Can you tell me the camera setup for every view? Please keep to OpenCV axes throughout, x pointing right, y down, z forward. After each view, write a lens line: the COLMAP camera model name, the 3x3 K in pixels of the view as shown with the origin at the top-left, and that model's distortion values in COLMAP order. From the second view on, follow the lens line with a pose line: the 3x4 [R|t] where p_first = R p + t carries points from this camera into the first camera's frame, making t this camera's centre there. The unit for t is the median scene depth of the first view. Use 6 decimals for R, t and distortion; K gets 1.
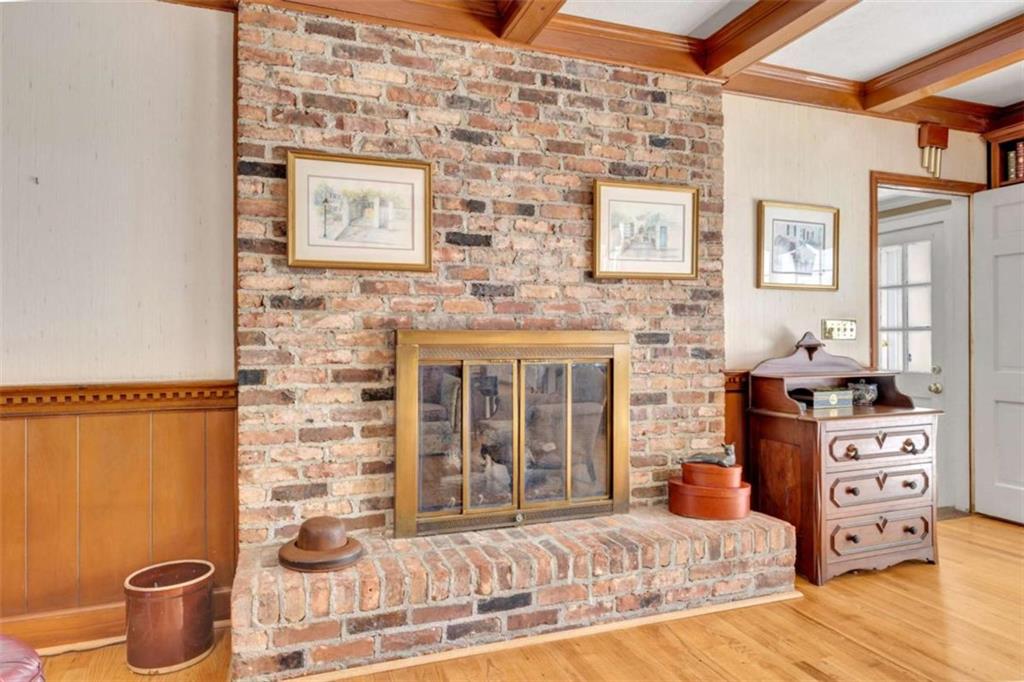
lens RADIAL K [[596.3, 0, 528.0], [0, 596.3, 331.4], [0, 0, 1]] dist [0.005864, 0.000054]
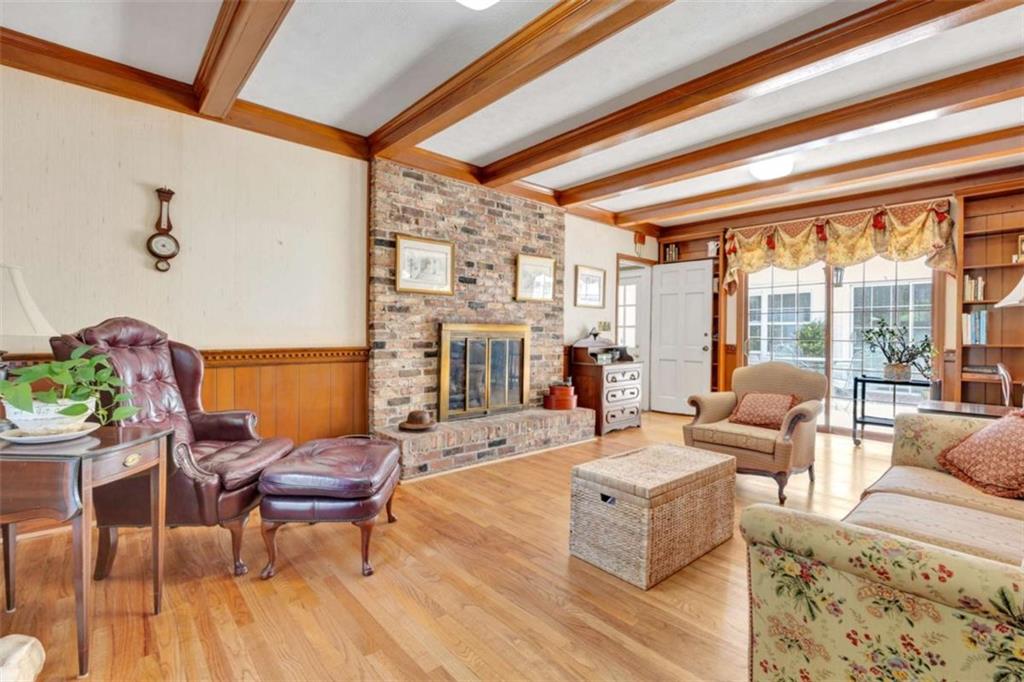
lens RADIAL K [[596.3, 0, 528.0], [0, 596.3, 331.4], [0, 0, 1]] dist [0.005864, 0.000054]
pose [[0.885969, 0.012402, 0.463578, -0.858690], [-0.018141, 0.999804, 0.007923, 0.003677], [-0.463389, -0.015429, 0.886021, -0.927926]]
